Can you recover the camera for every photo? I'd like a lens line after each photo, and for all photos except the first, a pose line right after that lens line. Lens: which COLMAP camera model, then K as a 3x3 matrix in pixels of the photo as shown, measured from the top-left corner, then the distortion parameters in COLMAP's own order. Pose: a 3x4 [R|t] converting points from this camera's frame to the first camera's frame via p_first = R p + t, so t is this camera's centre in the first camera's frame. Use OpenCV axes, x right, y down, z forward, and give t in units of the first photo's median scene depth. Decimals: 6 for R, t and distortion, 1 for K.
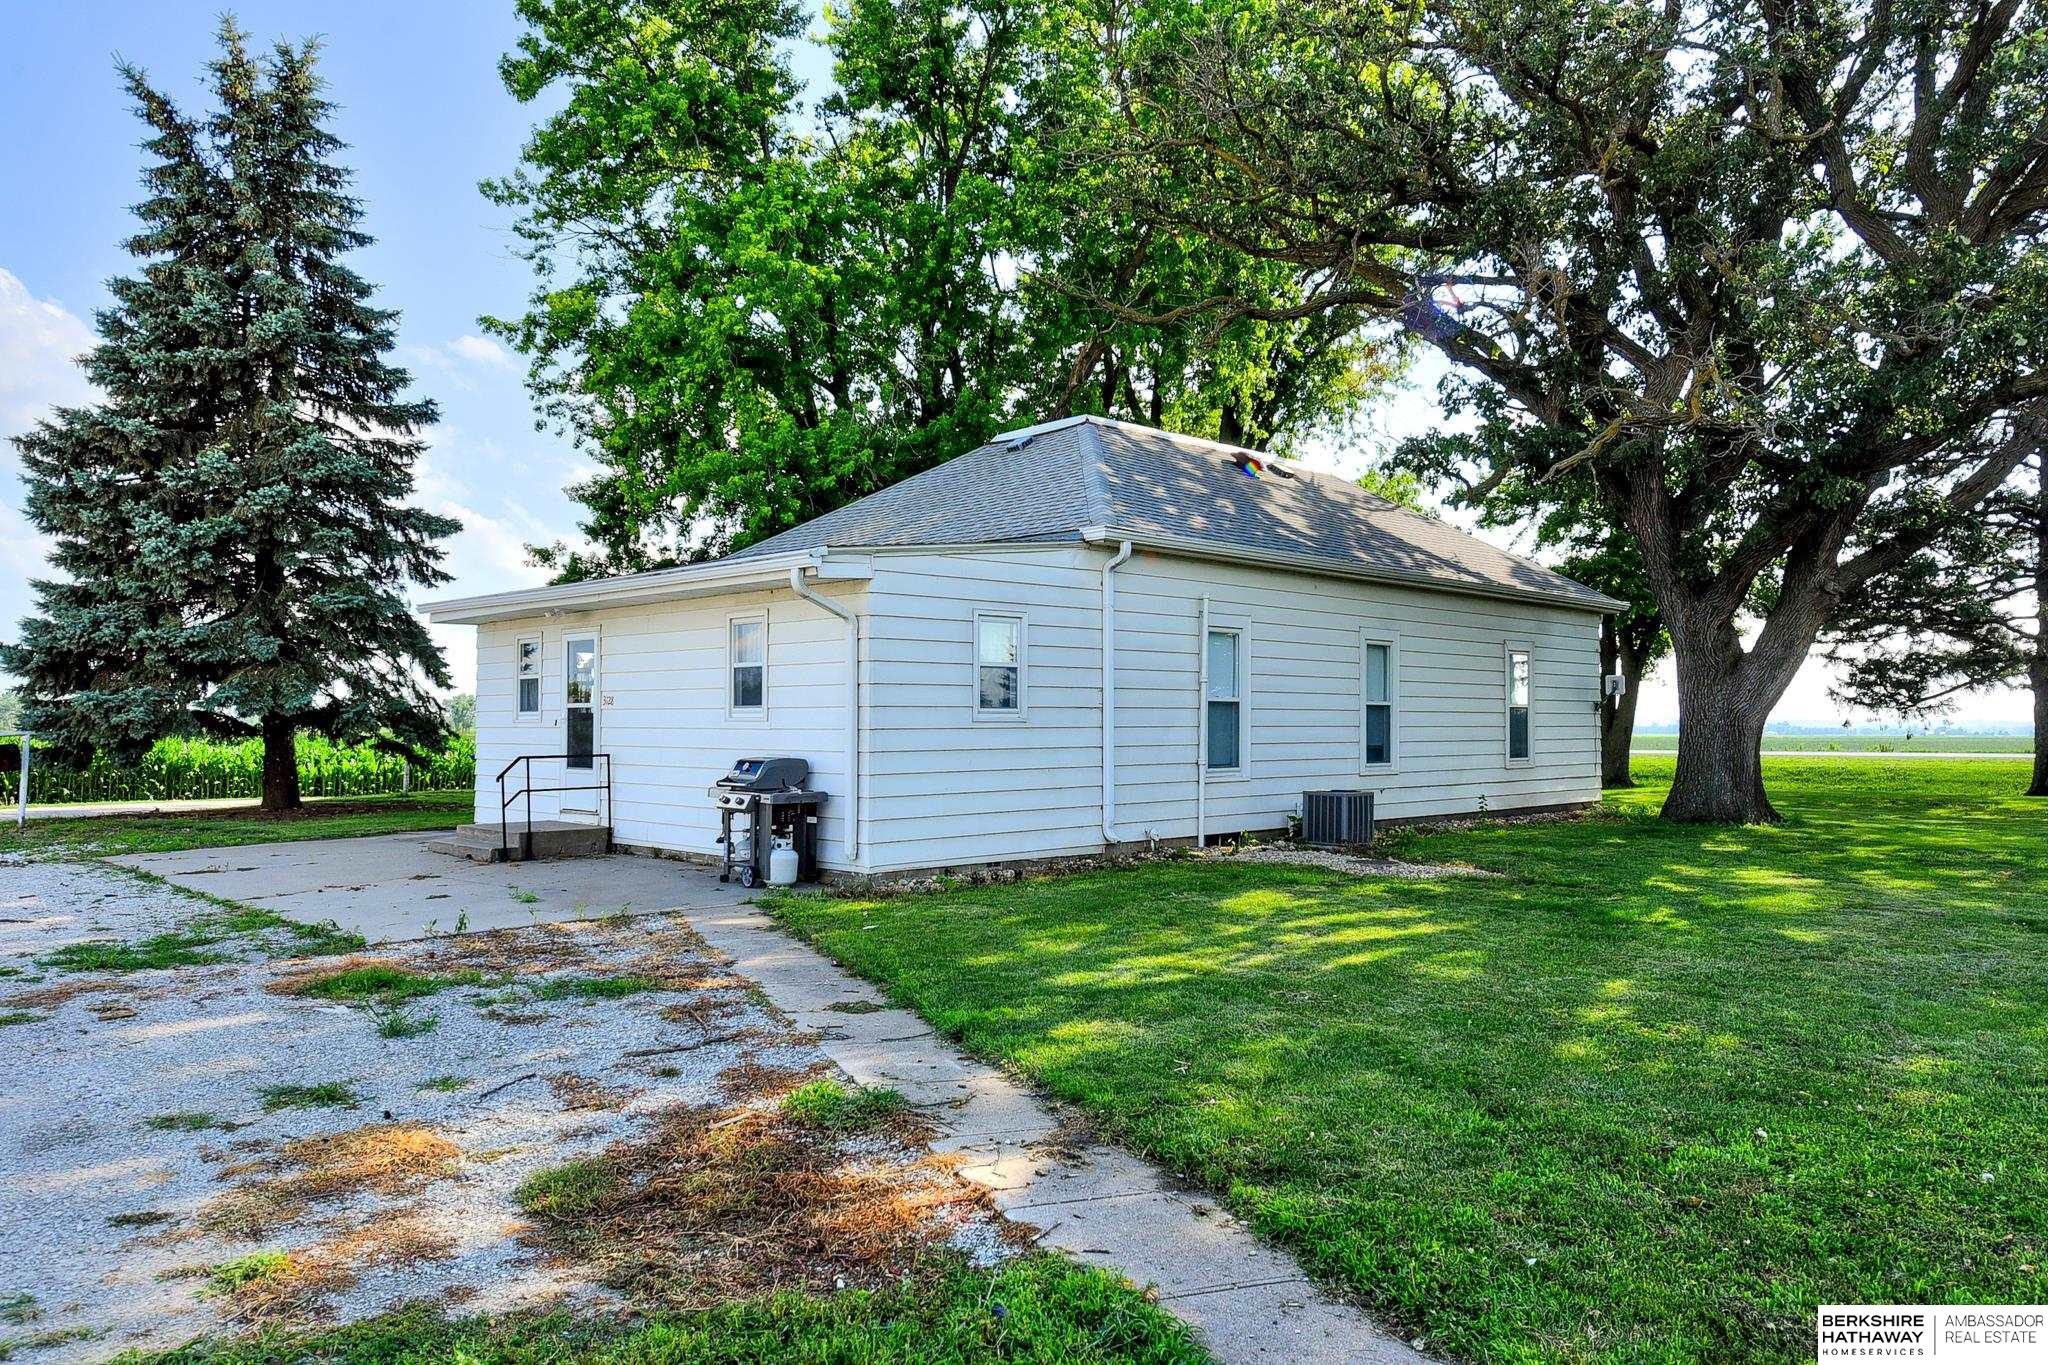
lens RADIAL K [[1429.0, 0, 1025.1], [0, 1429.0, 687.0], [0, 0, 1]] dist [-0.010492, -0.005173]
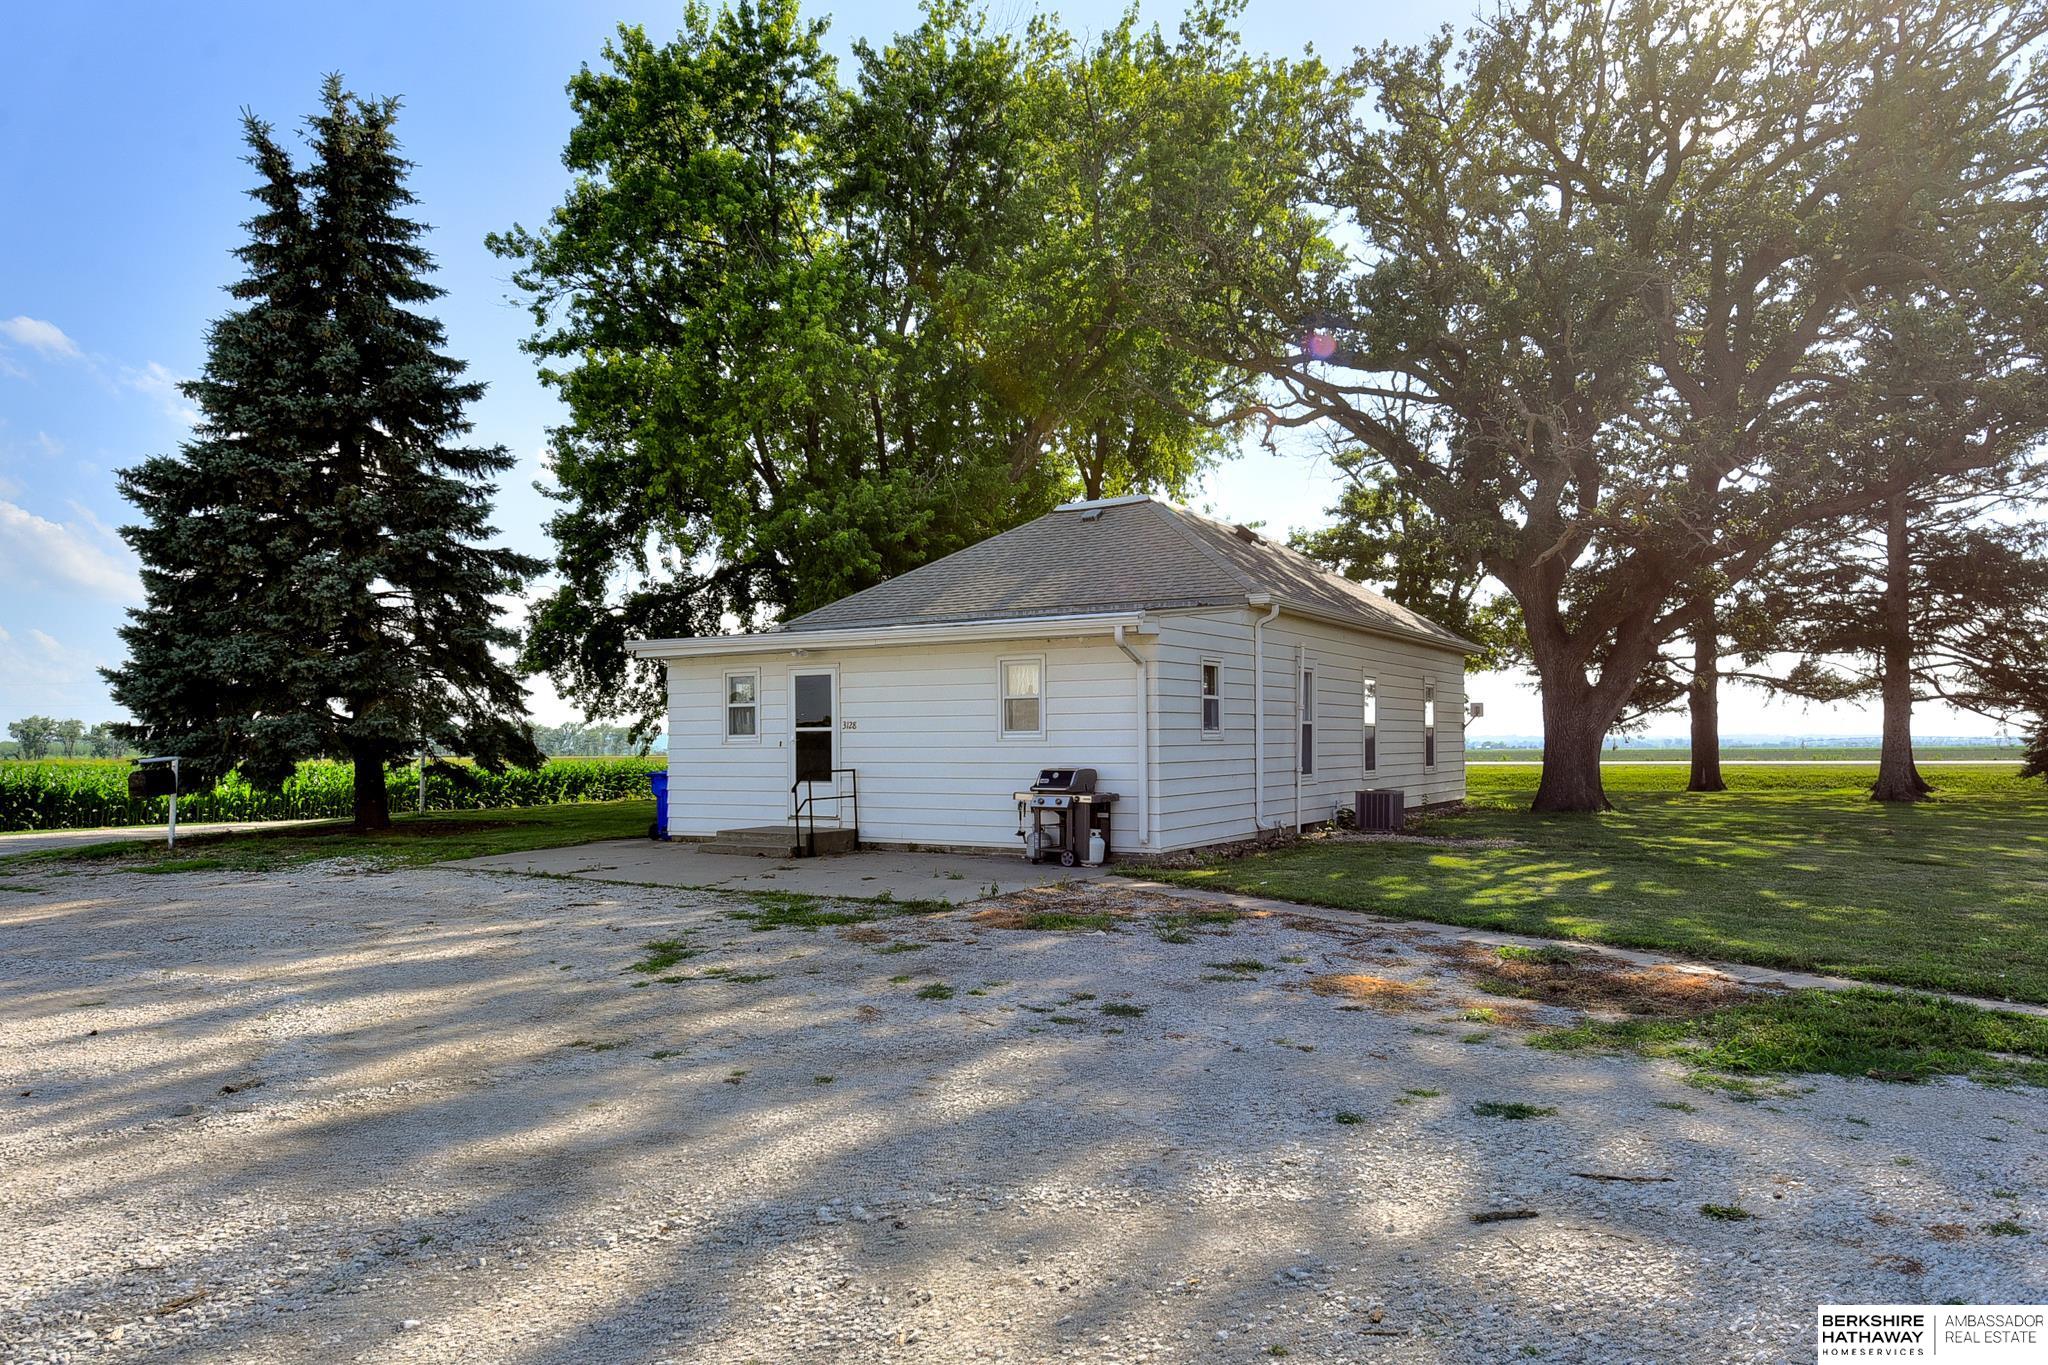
lens RADIAL K [[1429.0, 0, 999.7], [0, 1429.0, 739.7], [0, 0, 1]] dist [-0.010492, -0.005173]
pose [[0.964779, -0.006956, 0.262968, -0.366520], [0.000901, 0.999732, 0.023138, -0.004750], [-0.263059, -0.022086, 0.964527, -0.156510]]
